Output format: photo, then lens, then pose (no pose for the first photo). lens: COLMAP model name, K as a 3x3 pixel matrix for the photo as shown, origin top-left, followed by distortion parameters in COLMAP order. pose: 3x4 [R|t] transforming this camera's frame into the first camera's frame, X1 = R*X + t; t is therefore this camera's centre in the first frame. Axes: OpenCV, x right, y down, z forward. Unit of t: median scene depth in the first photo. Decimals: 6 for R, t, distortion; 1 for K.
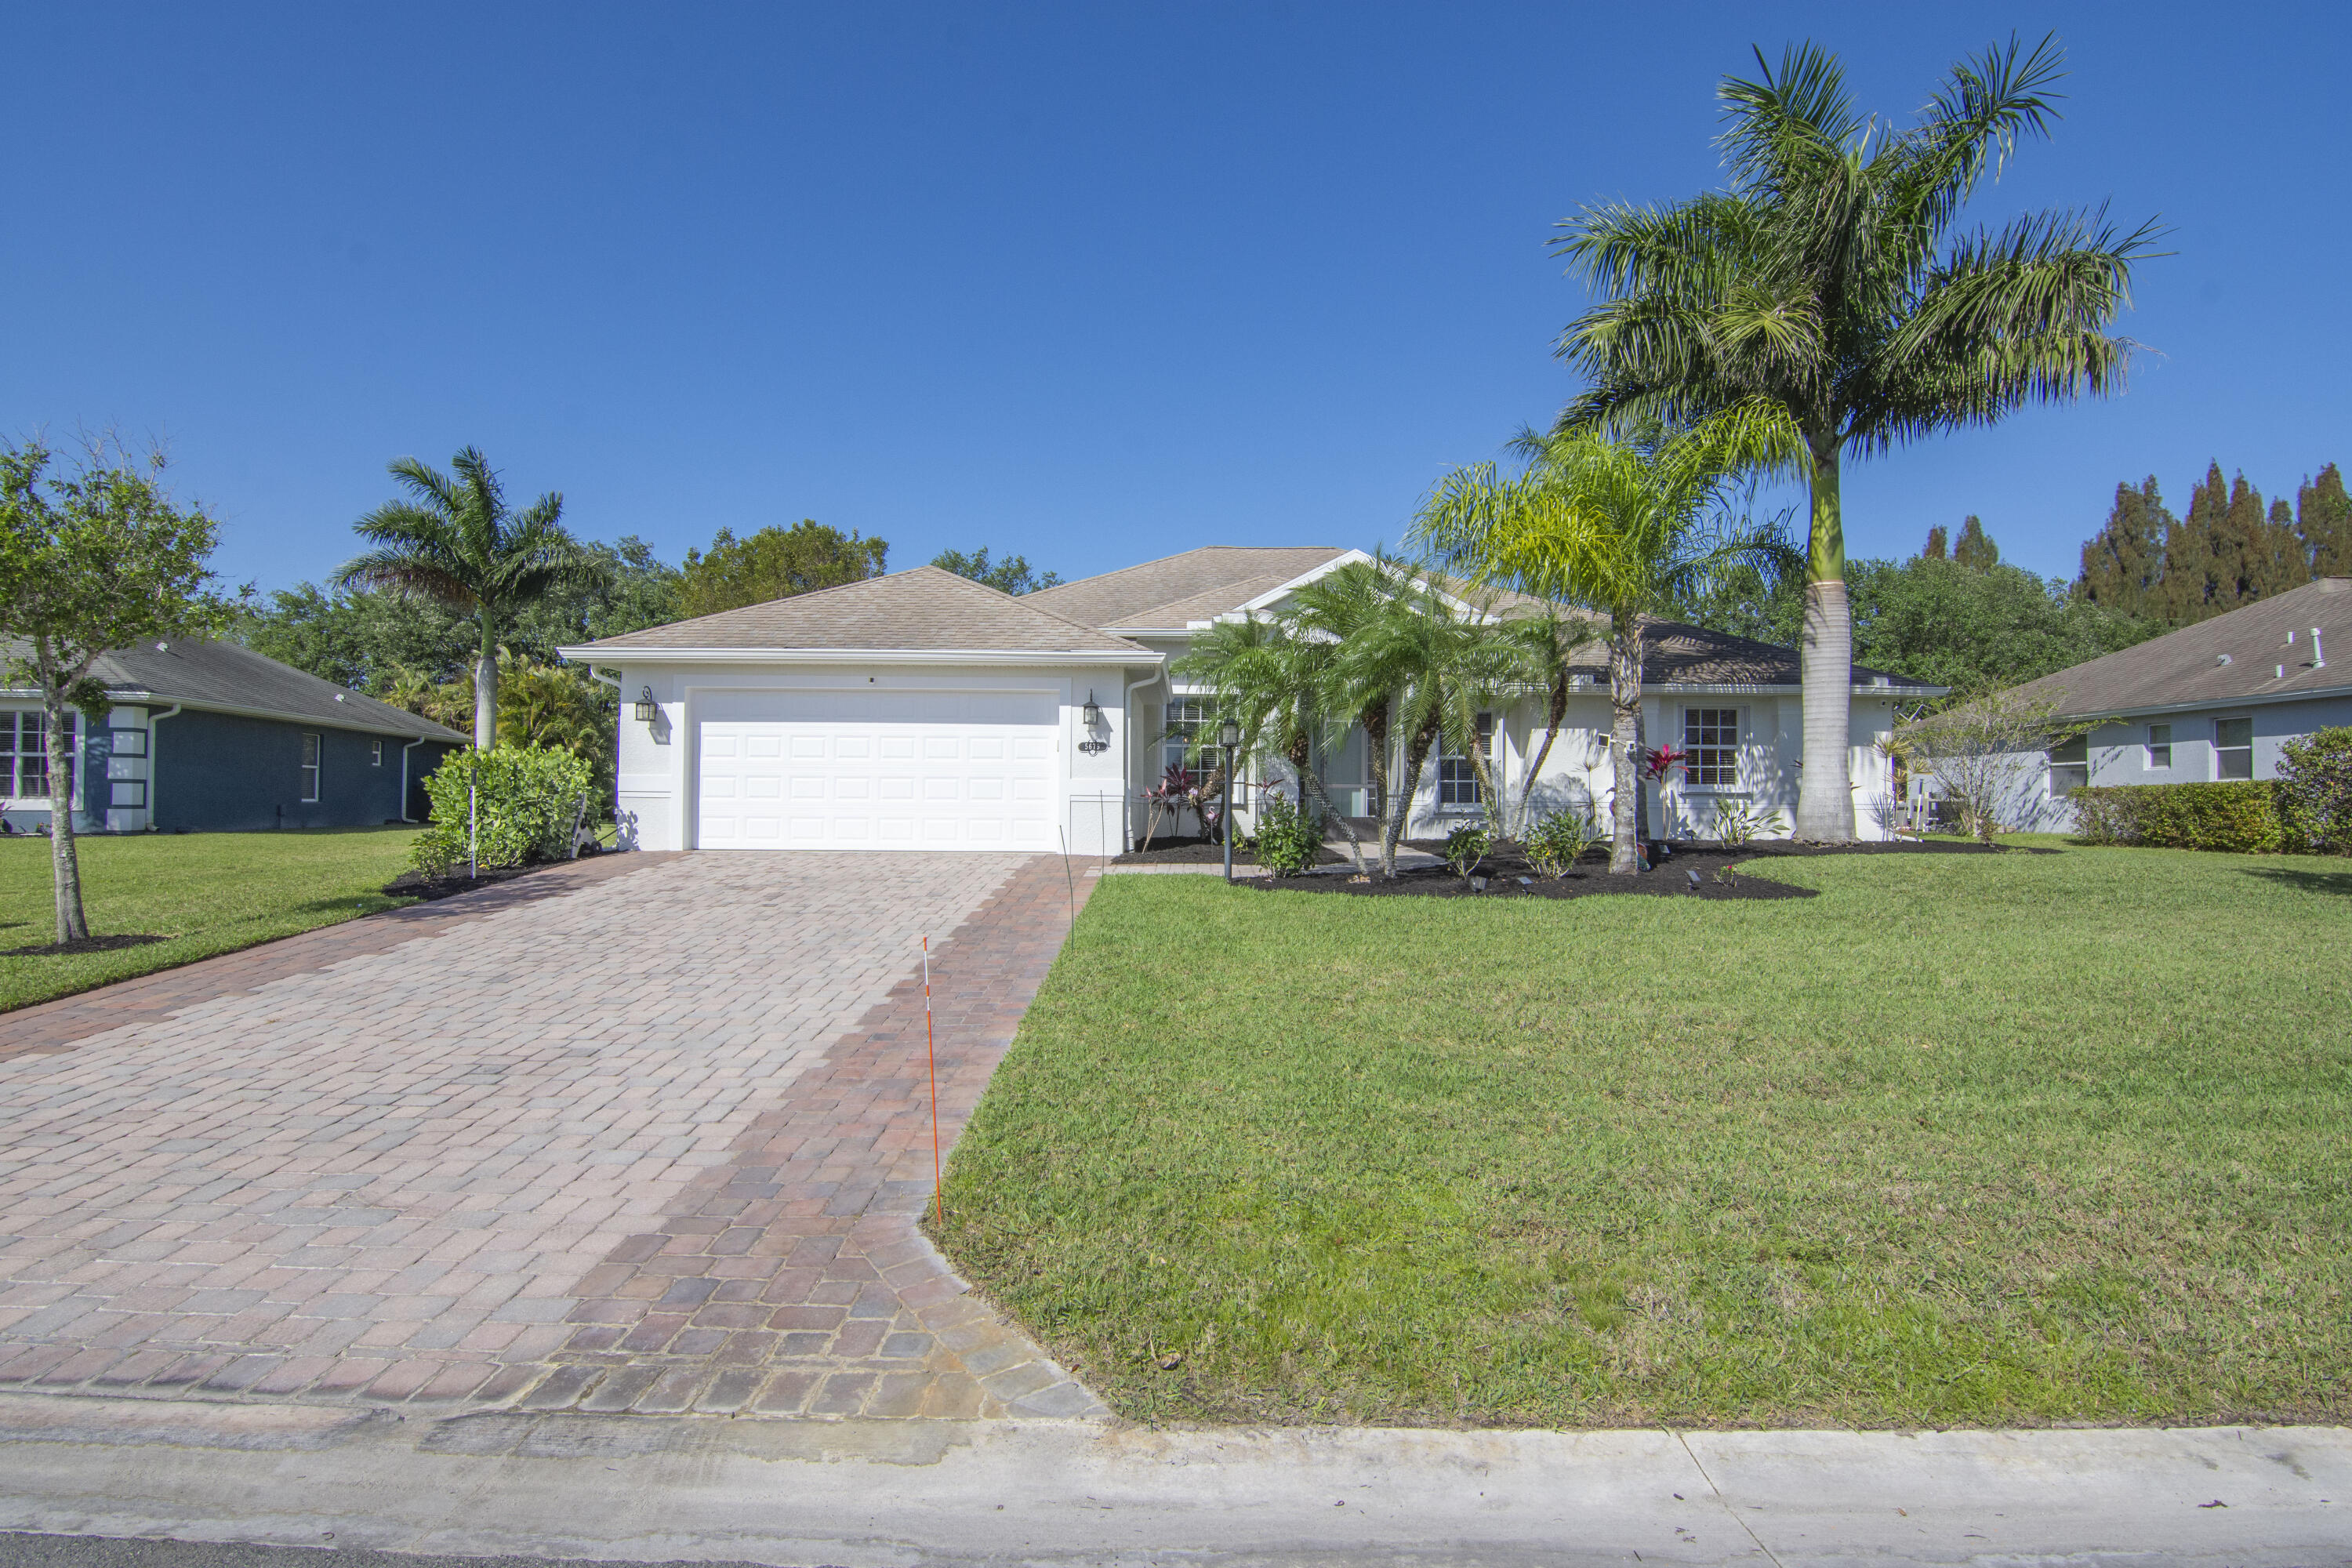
lens RADIAL K [[1136.4, 0, 1182.6], [0, 1136.4, 783.5], [0, 0, 1]] dist [-0.008415, -0.000602]
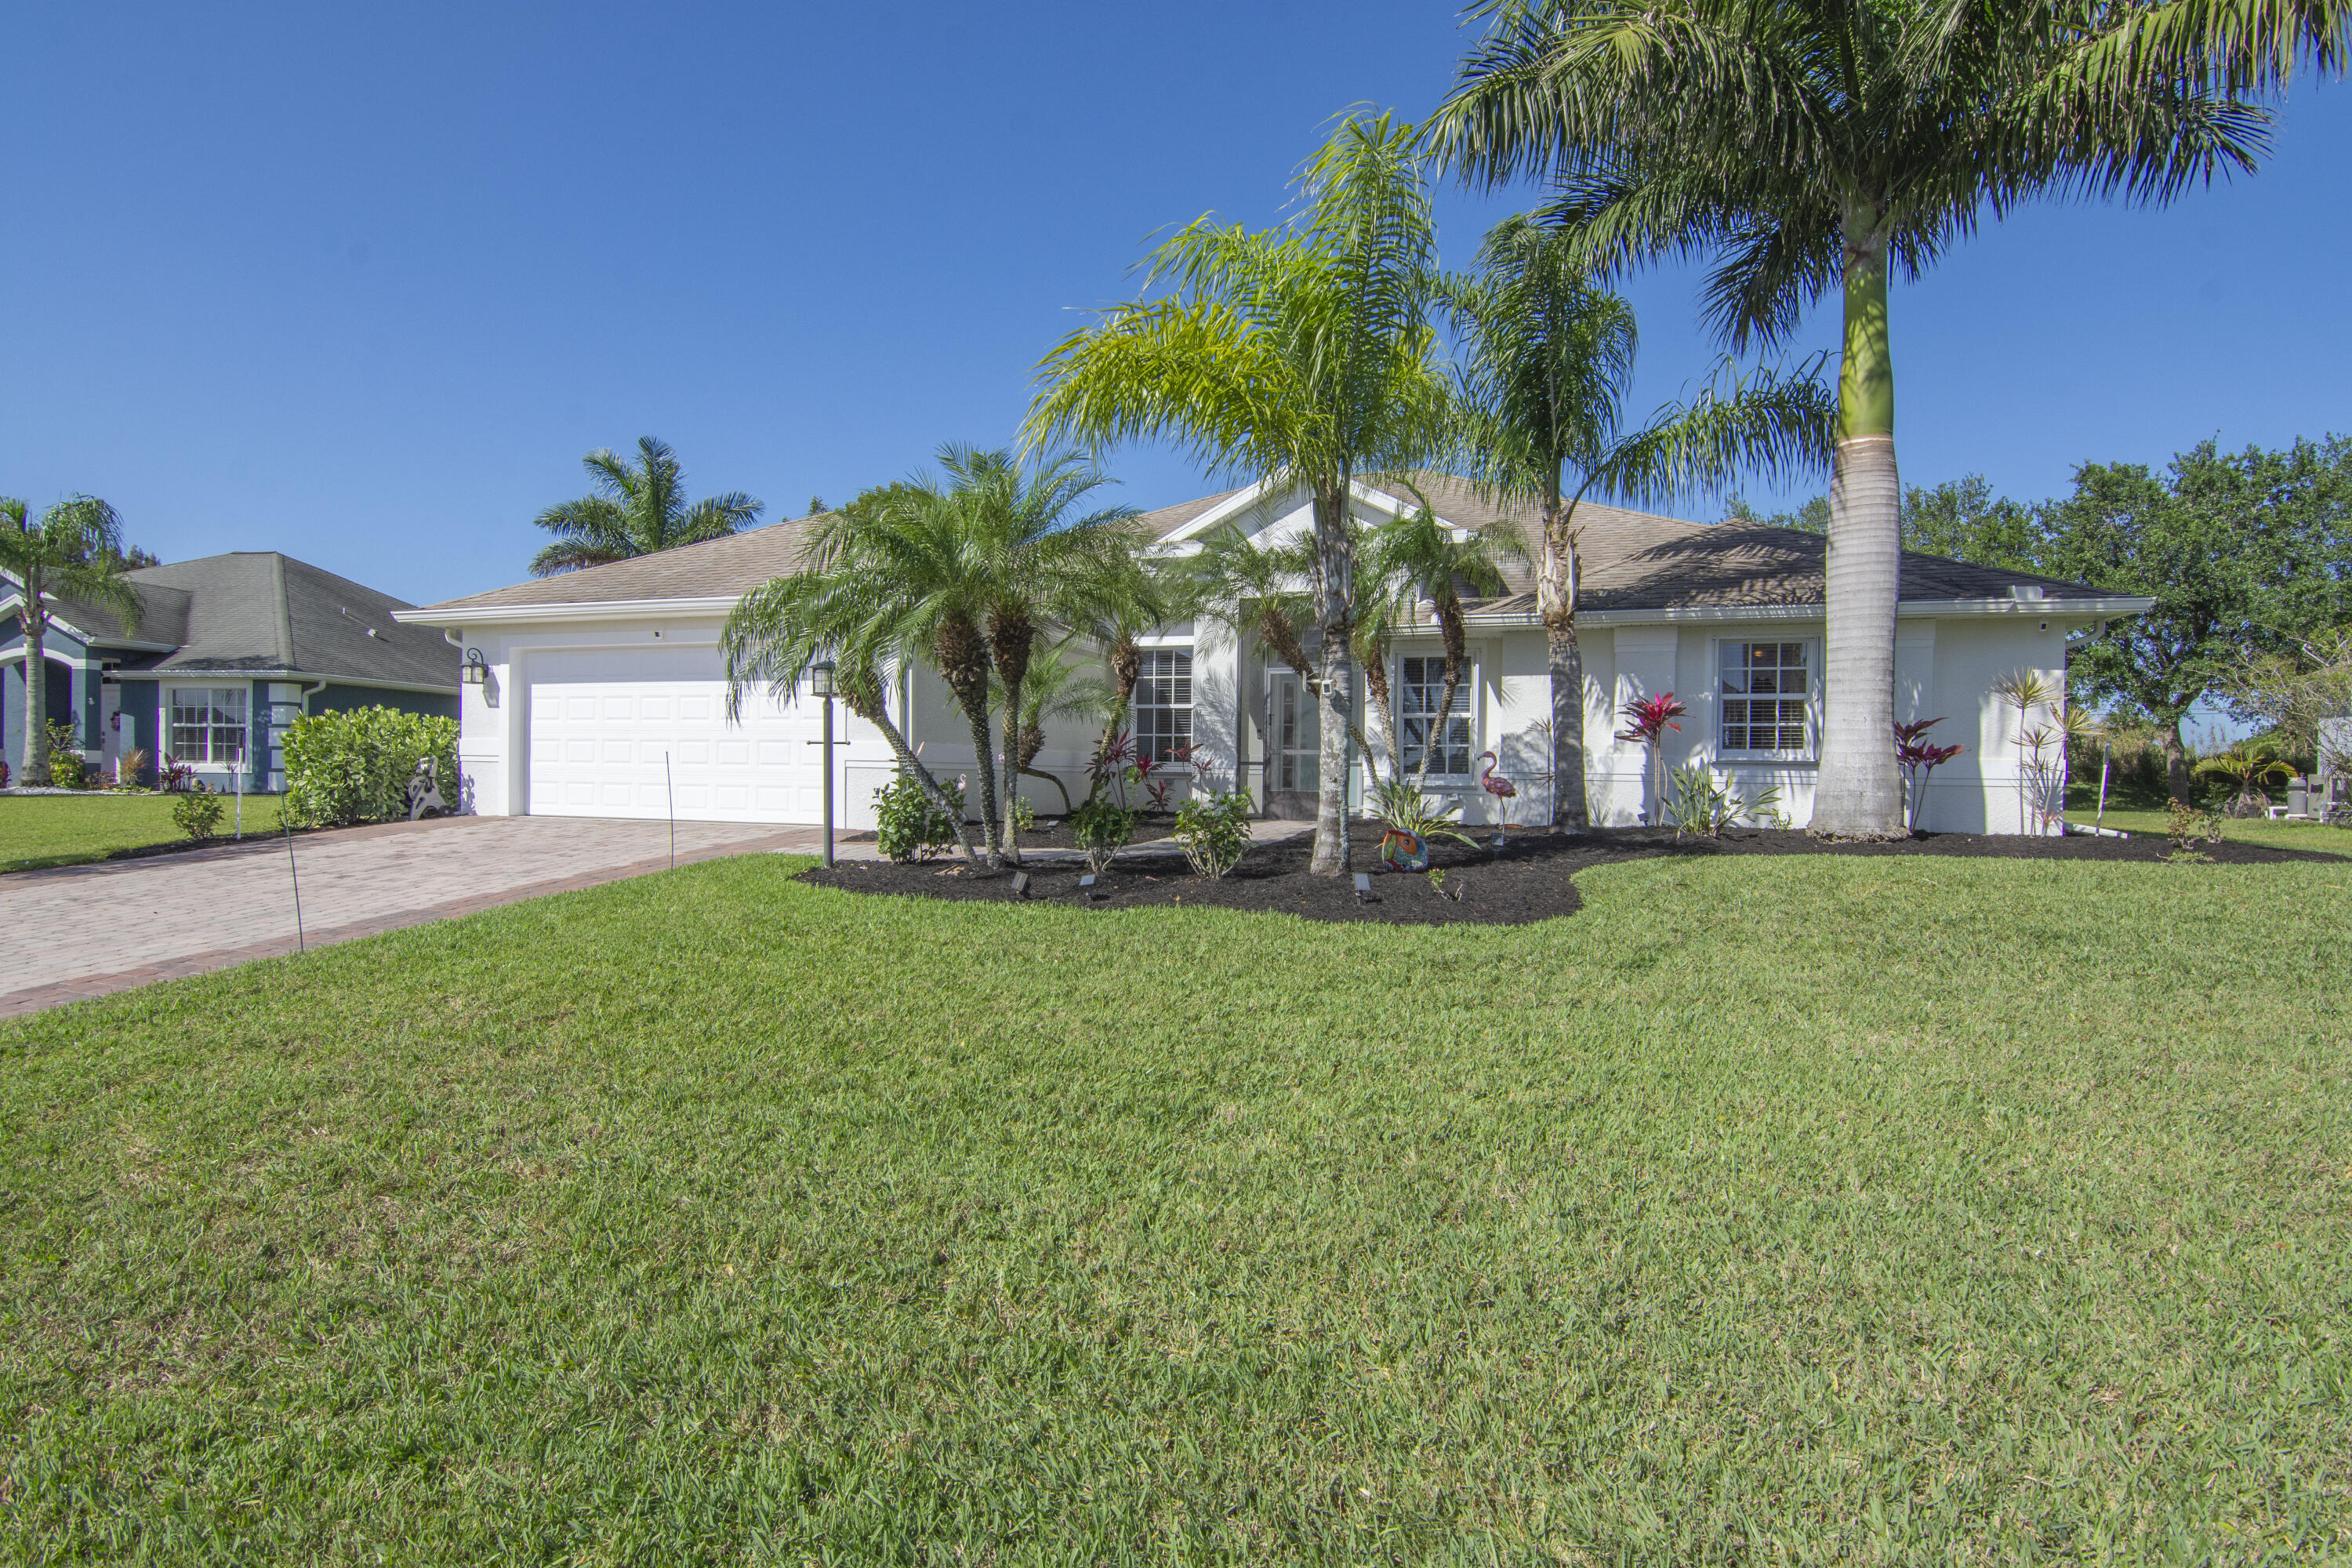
lens RADIAL K [[1136.4, 0, 1182.6], [0, 1136.4, 783.5], [0, 0, 1]] dist [-0.008415, -0.000602]
pose [[0.949870, 0.009121, -0.312512, 0.343257], [-0.001576, 0.999701, 0.024388, 0.005307], [0.312641, -0.022673, 0.949601, 0.213402]]
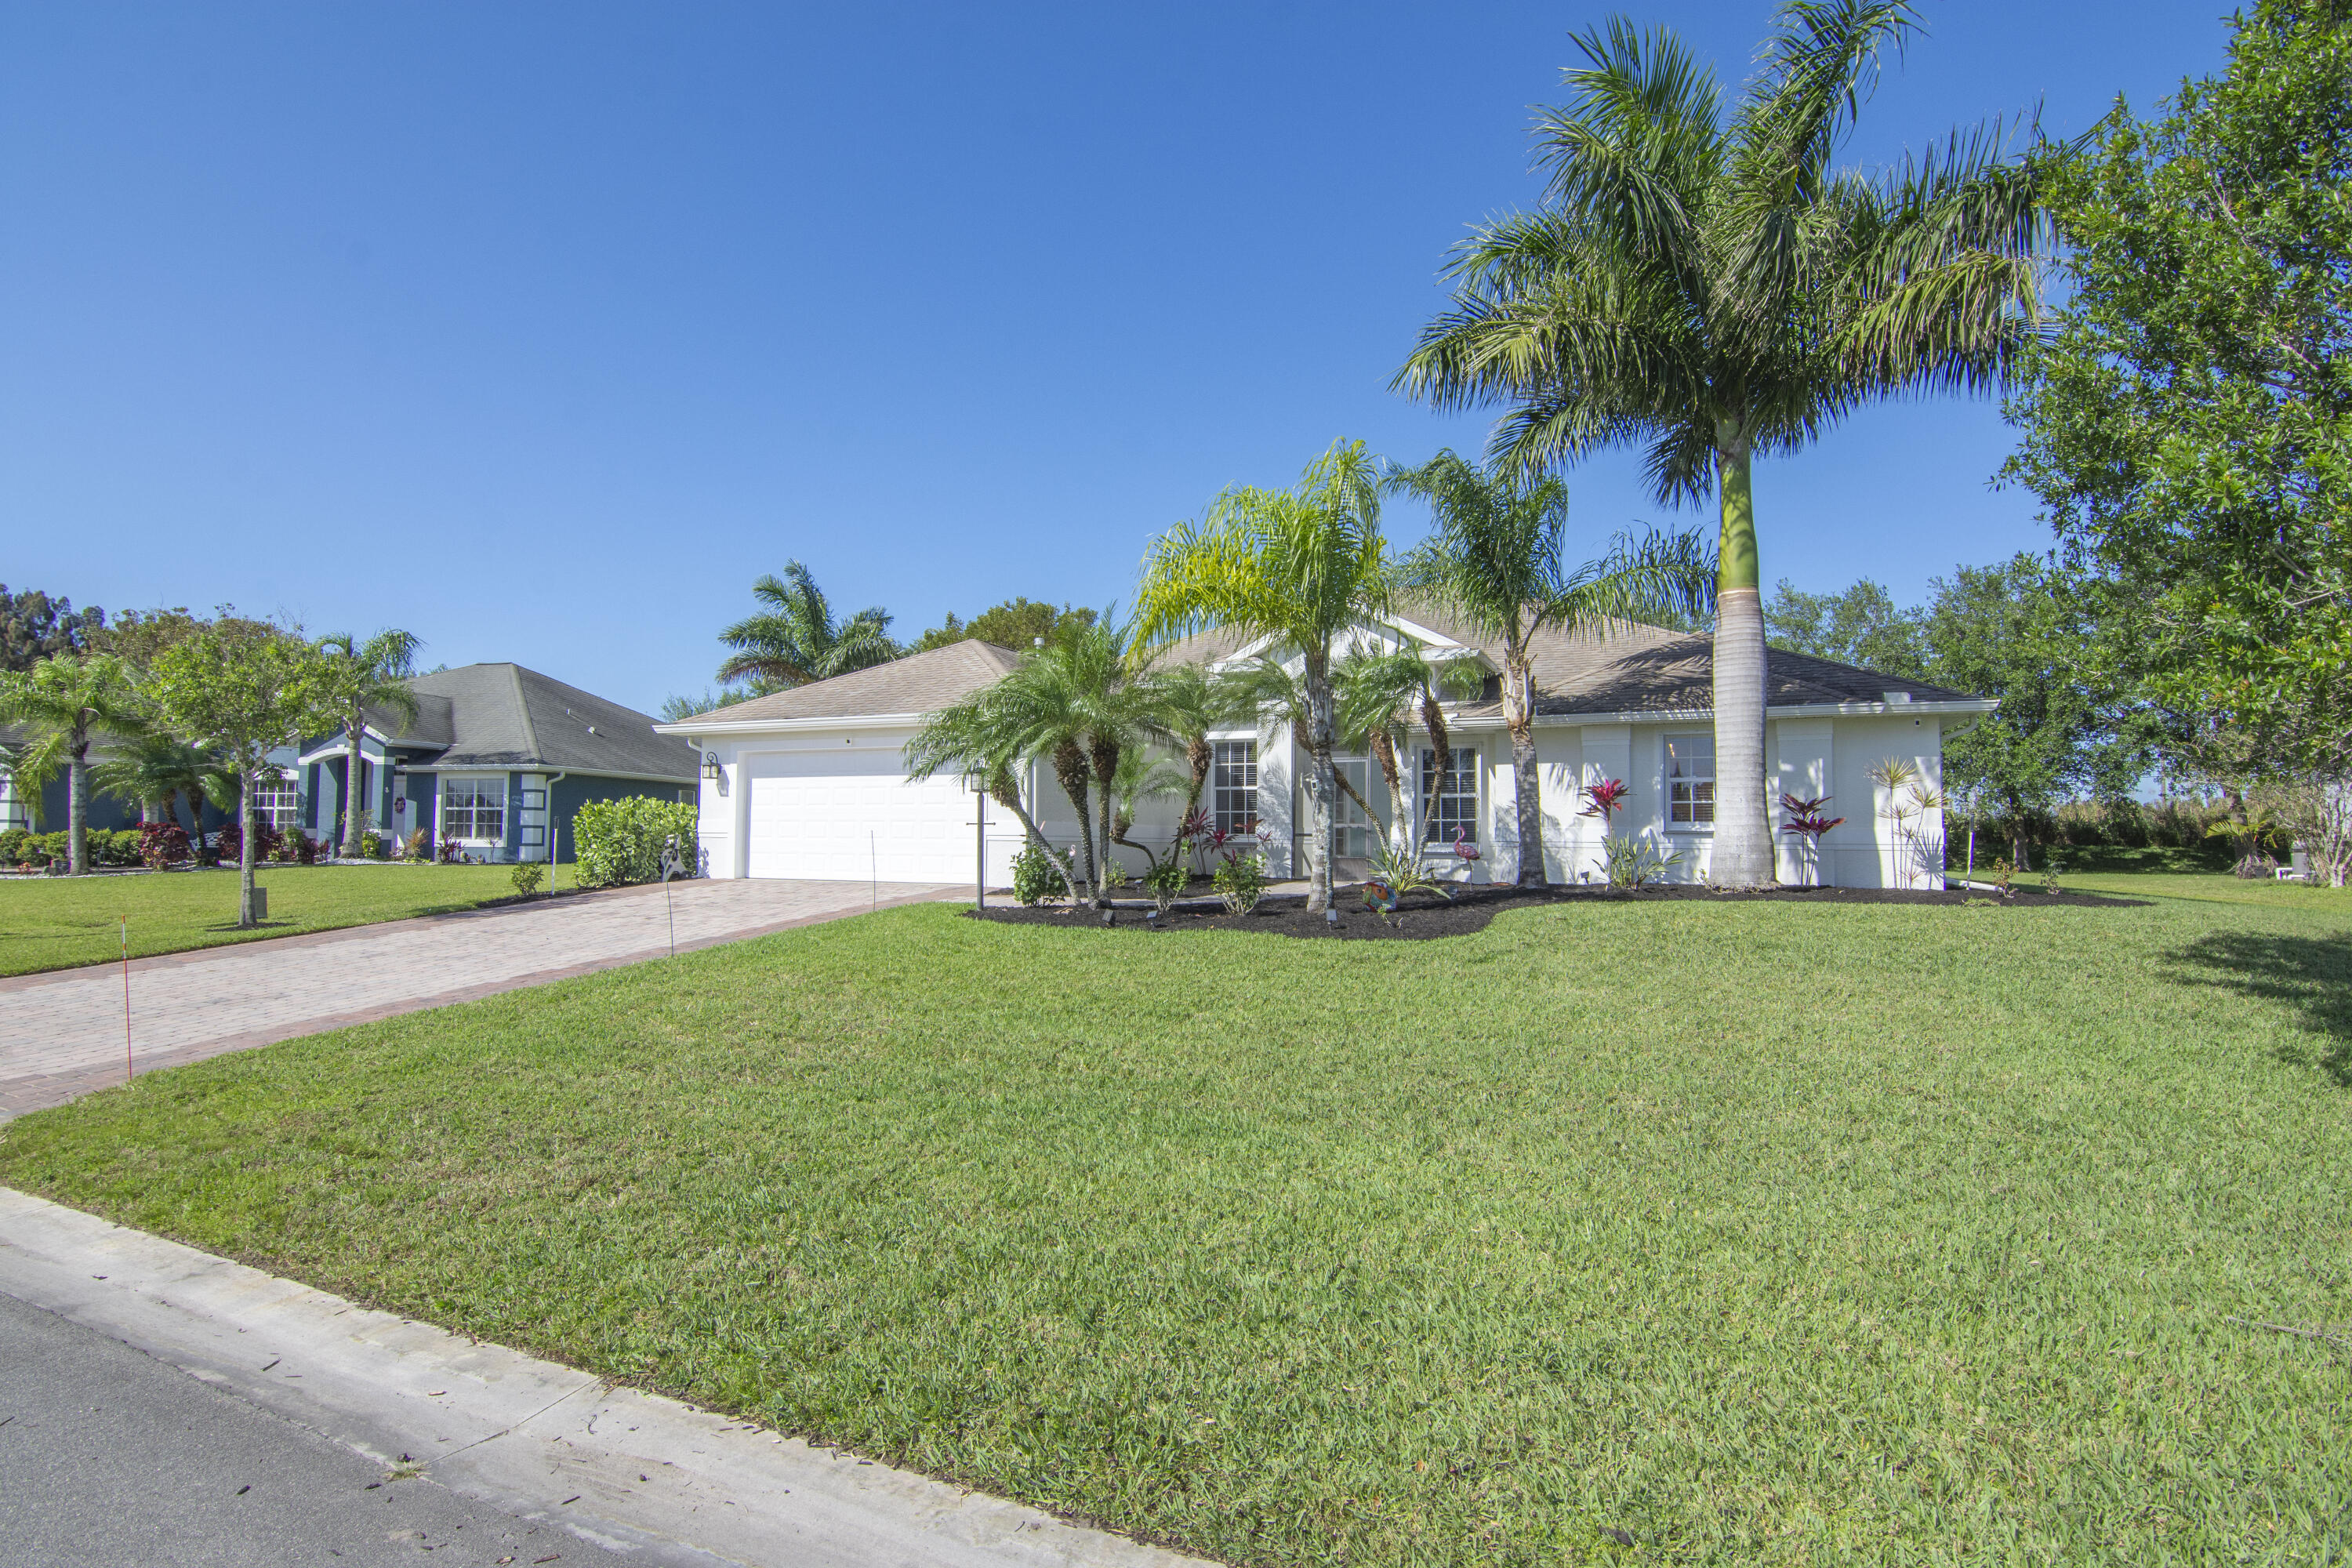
lens RADIAL K [[1139.2, 0, 1182.9], [0, 1139.2, 778.2], [0, 0, 1]] dist [-0.000929, 0.000131]
pose [[0.914041, -0.022138, -0.405017, 0.456290], [0.005767, 0.999118, -0.041596, 0.001644], [0.405580, 0.035685, 0.913363, 0.019139]]
